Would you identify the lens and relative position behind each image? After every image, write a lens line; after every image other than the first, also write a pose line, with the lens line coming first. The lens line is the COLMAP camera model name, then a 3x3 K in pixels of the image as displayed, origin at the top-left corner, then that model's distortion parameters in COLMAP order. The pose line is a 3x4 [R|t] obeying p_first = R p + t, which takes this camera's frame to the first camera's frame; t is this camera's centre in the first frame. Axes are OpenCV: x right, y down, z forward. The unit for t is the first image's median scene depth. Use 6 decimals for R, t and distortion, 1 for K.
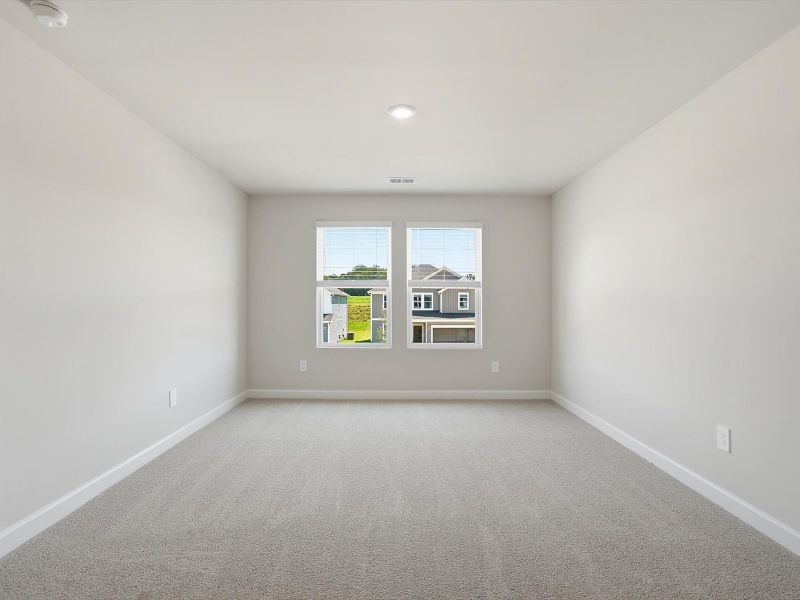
lens RADIAL K [[414.8, 0, 398.2], [0, 414.8, 303.2], [0, 0, 1]] dist [-0.038575, 0.002241]
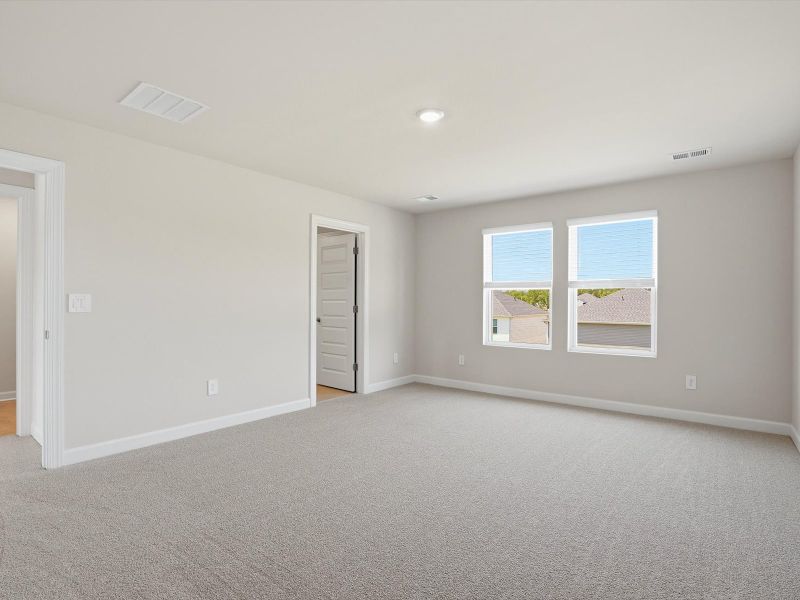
lens RADIAL K [[414.8, 0, 398.2], [0, 414.8, 303.2], [0, 0, 1]] dist [-0.038575, 0.002241]
pose [[0.785451, 0.004084, -0.618910, 0.276382], [-0.002888, 0.999992, 0.002934, -0.002691], [0.618917, -0.000517, 0.785456, 0.014595]]
